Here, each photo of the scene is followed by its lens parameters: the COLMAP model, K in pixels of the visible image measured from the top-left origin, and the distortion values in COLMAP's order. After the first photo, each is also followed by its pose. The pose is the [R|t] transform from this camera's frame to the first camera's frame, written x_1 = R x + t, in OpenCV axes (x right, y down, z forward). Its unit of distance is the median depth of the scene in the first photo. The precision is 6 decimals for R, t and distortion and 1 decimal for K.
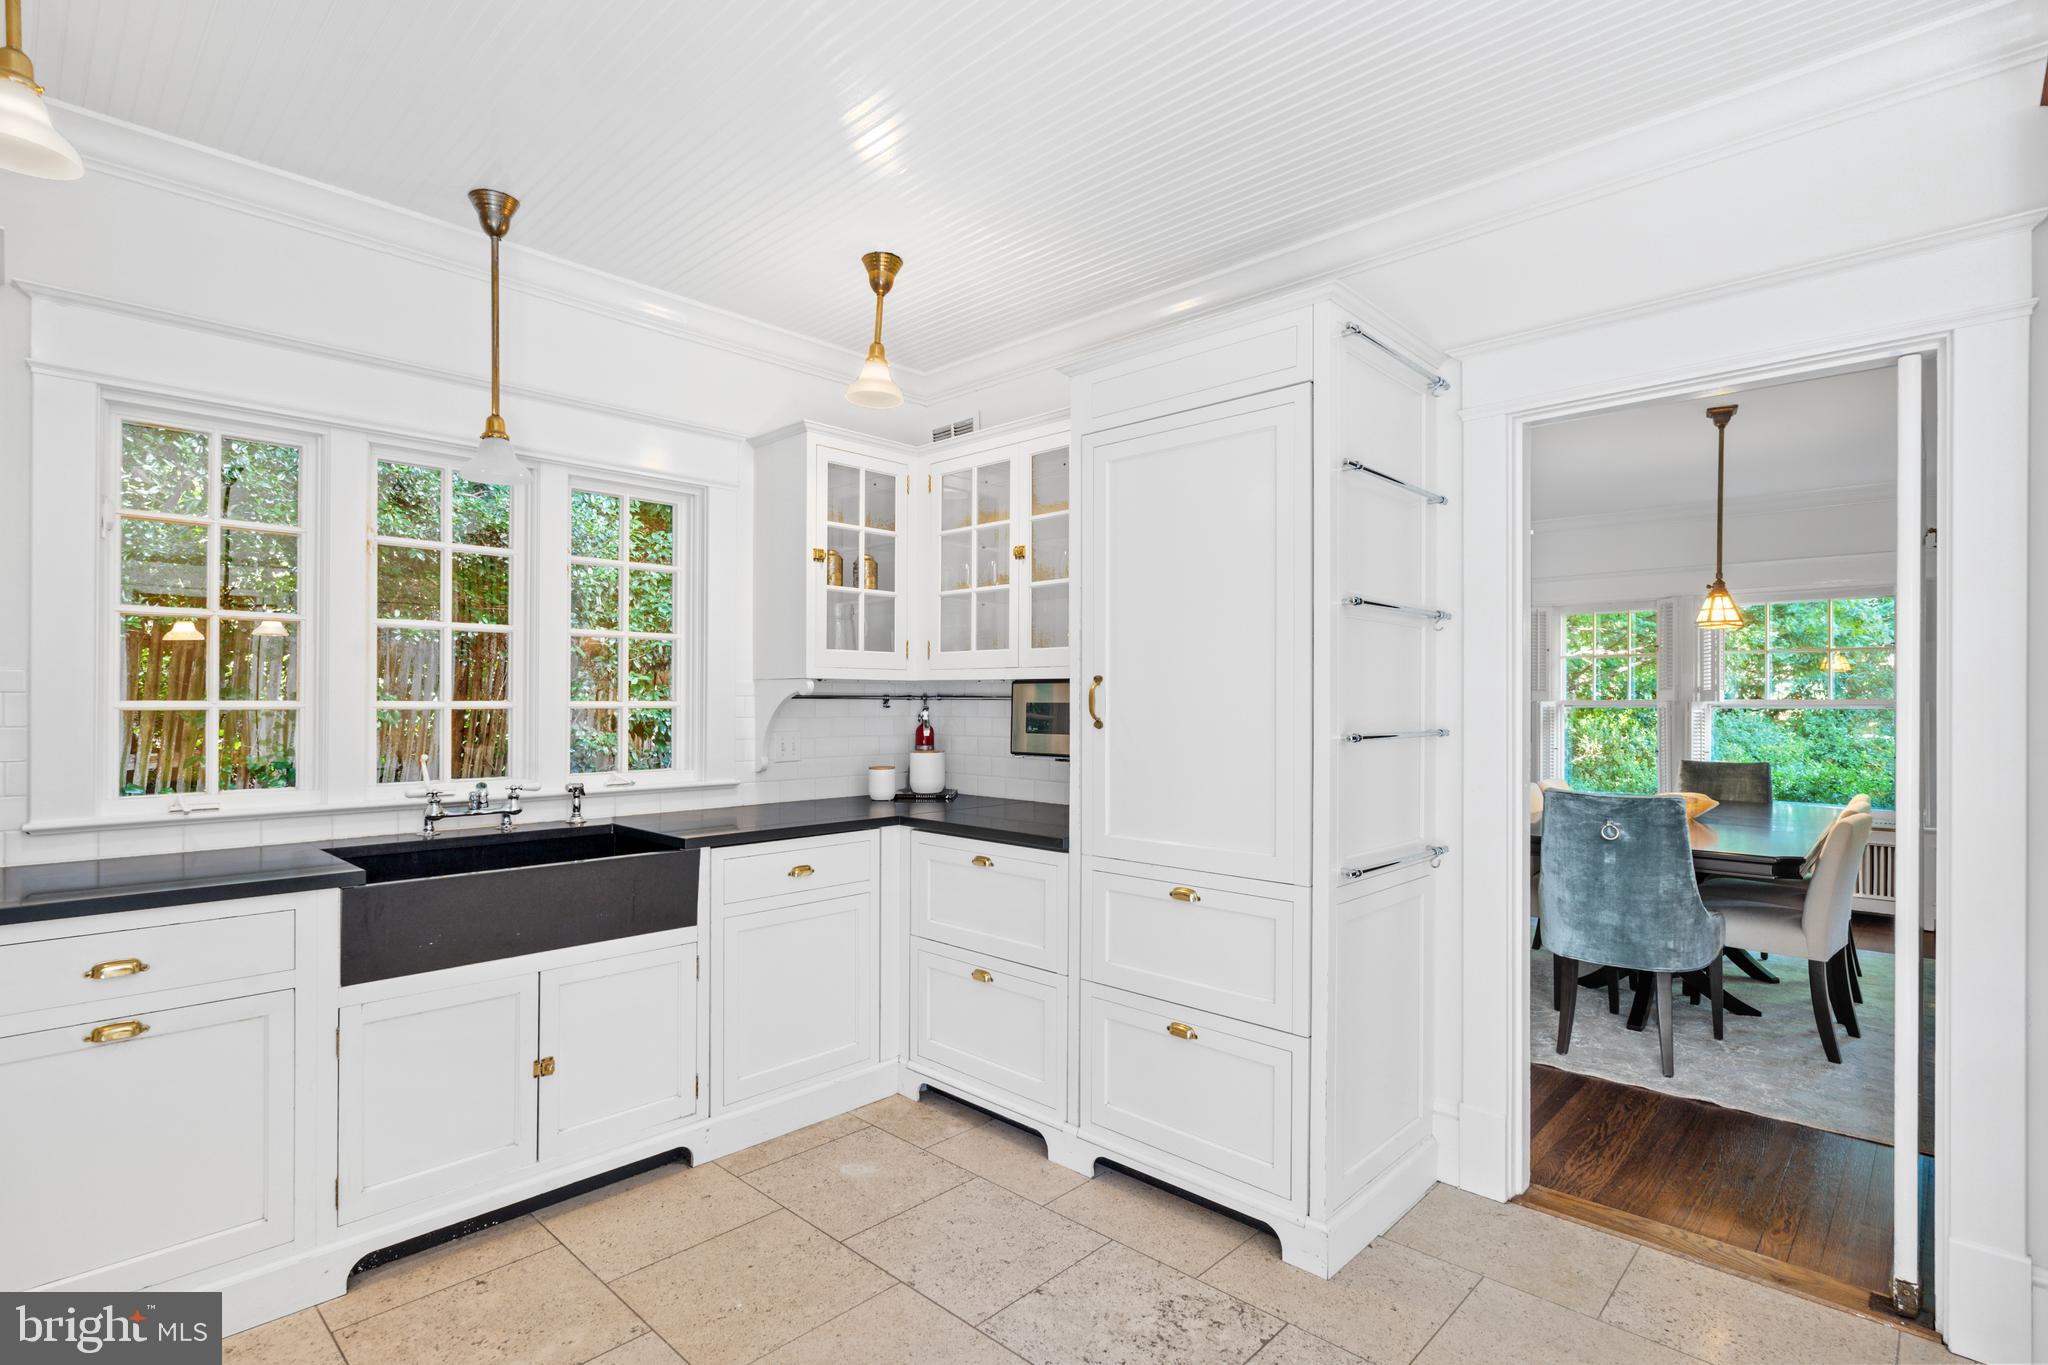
lens RADIAL K [[1006.5, 0, 1018.8], [0, 1006.5, 692.4], [0, 0, 1]] dist [-0.000628, 0.000119]
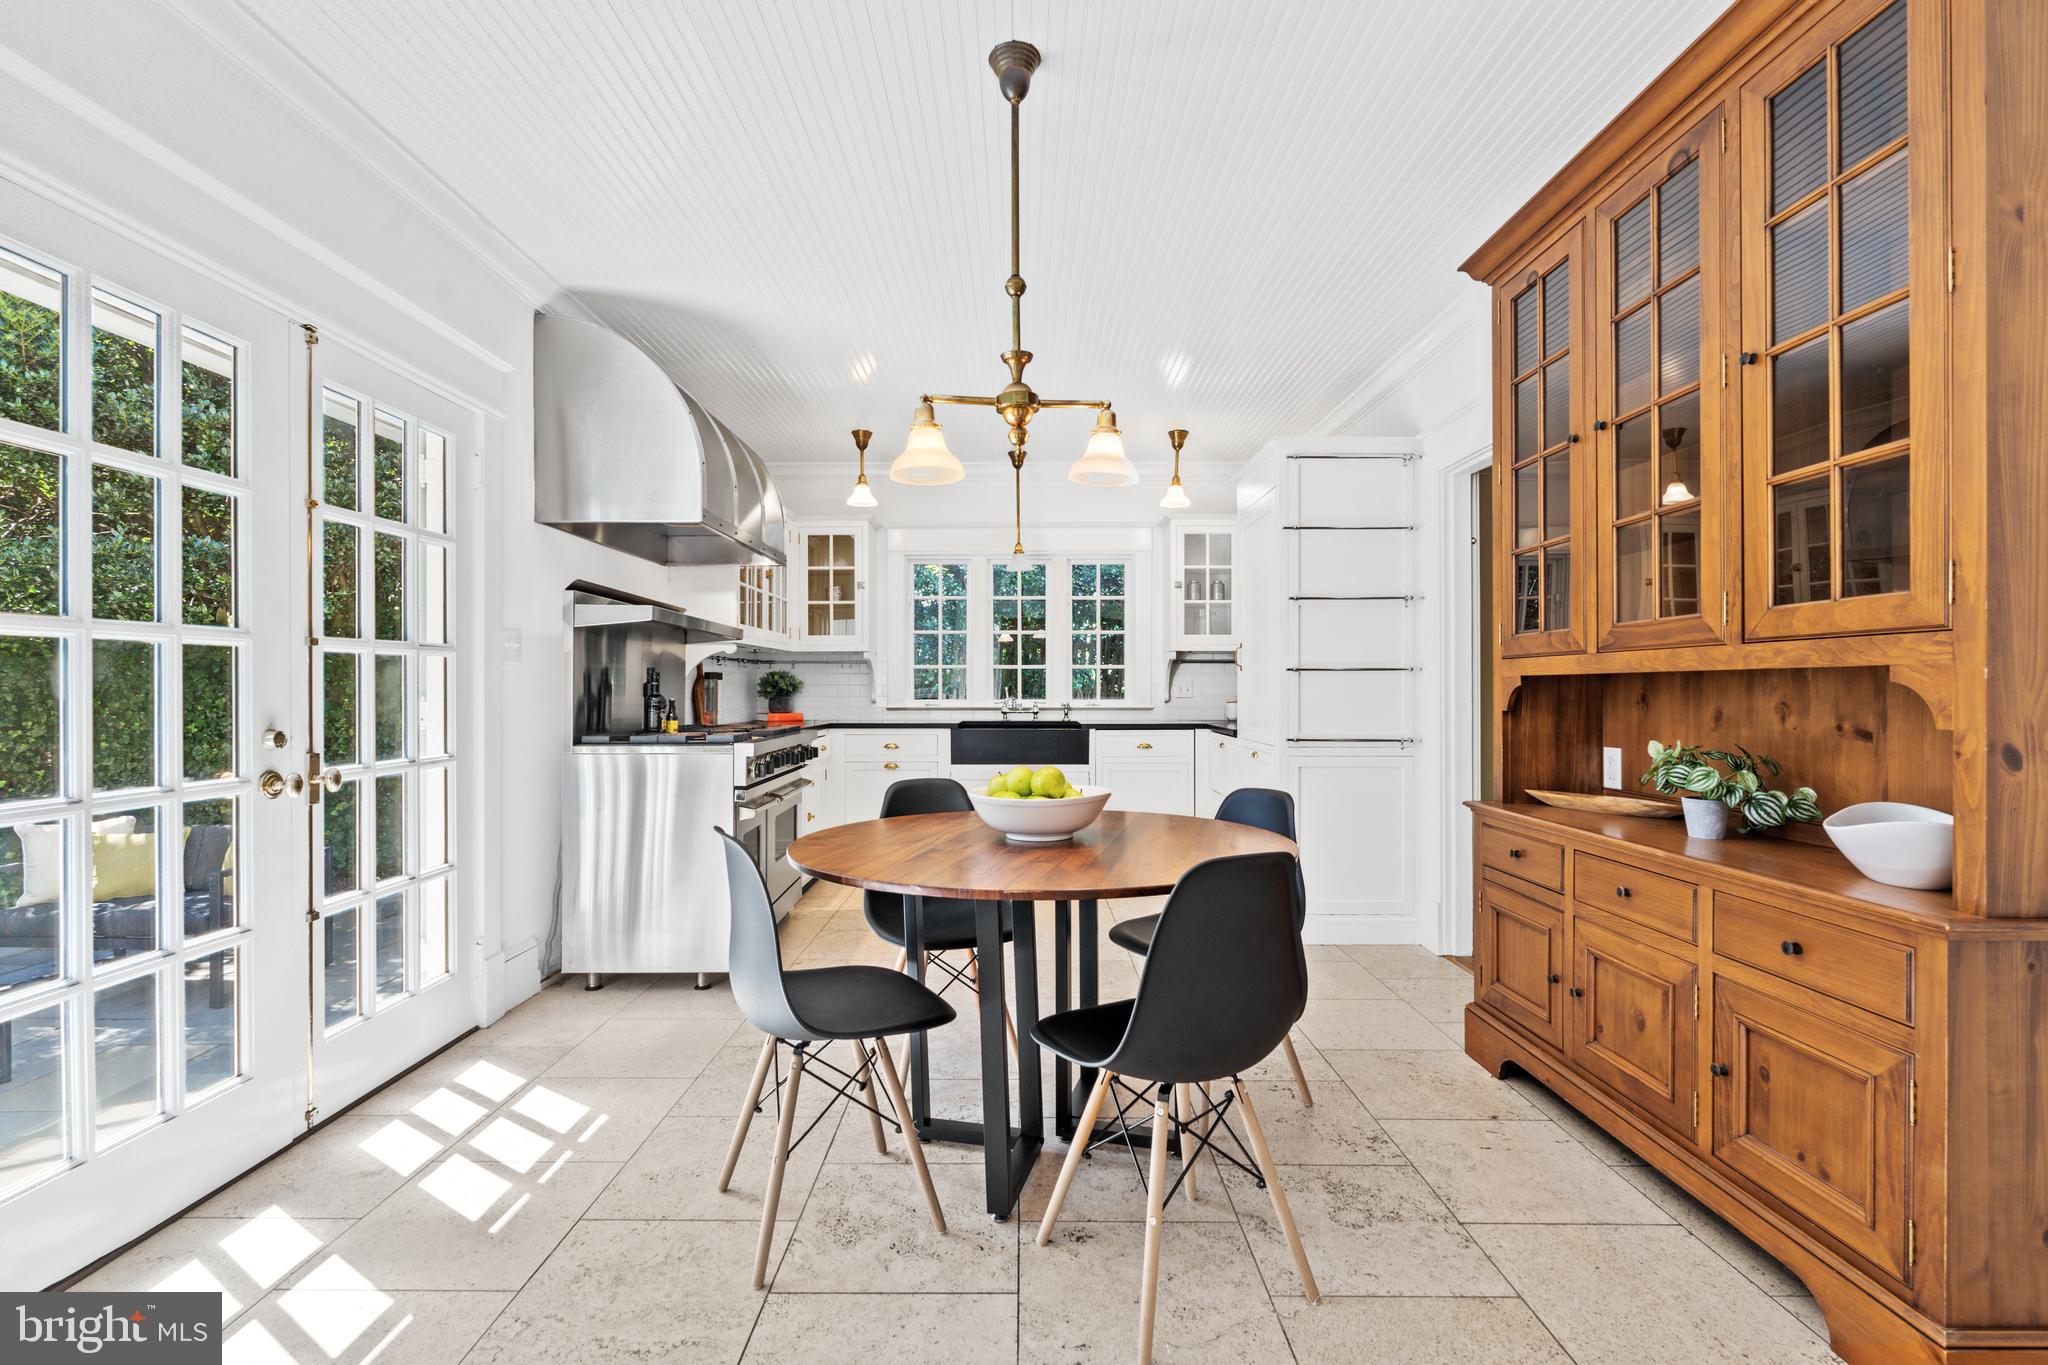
lens RADIAL K [[916.0, 0, 1024.3], [0, 916.0, 685.0], [0, 0, 1]] dist [-0.000452, -0.000003]
pose [[0.692798, -0.005219, -0.721113, 0.930624], [0.006573, 0.999978, -0.000922, 0.054829], [0.721102, -0.004101, 0.692817, -0.436872]]
